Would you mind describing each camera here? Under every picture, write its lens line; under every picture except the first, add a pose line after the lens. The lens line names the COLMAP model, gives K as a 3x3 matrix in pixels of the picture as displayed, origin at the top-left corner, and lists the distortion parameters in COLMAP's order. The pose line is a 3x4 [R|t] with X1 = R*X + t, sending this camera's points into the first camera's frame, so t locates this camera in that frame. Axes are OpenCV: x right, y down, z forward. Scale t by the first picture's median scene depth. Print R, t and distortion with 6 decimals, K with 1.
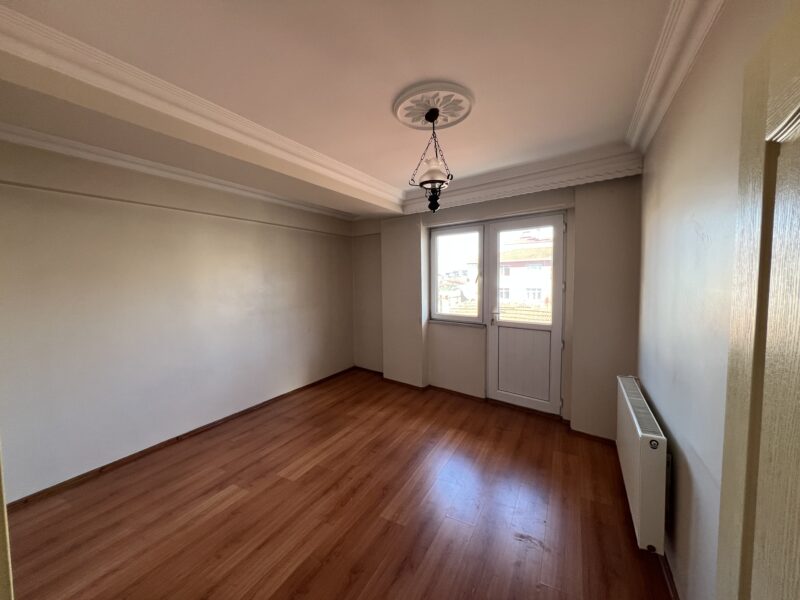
lens RADIAL K [[320.1, 0, 398.1], [0, 320.1, 297.0], [0, 0, 1]] dist [-0.002762, 0.000577]
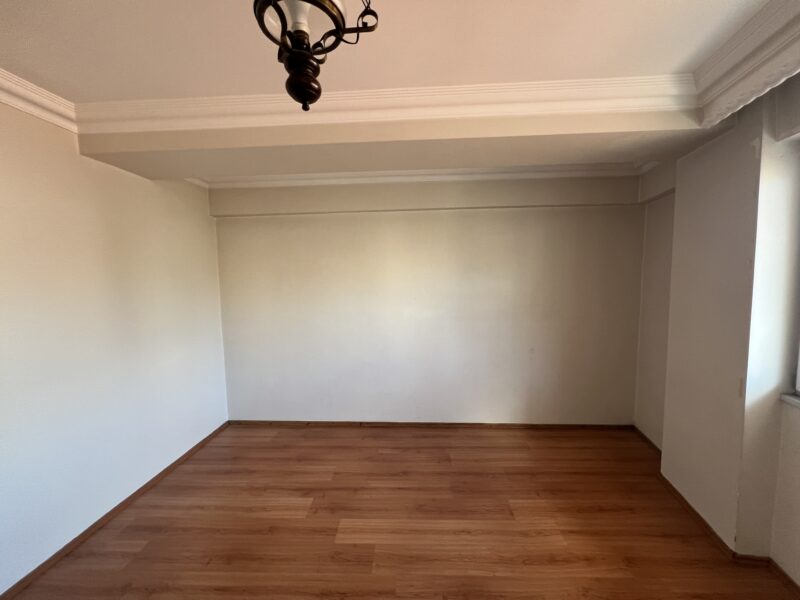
lens RADIAL K [[320.1, 0, 400.0], [0, 320.1, 298.2], [0, 0, 1]] dist [-0.002762, 0.000577]
pose [[0.450087, 0.076538, -0.889698, 0.301149], [-0.045703, 0.996989, 0.062647, -0.058463], [0.891814, 0.012466, 0.452230, 0.599085]]
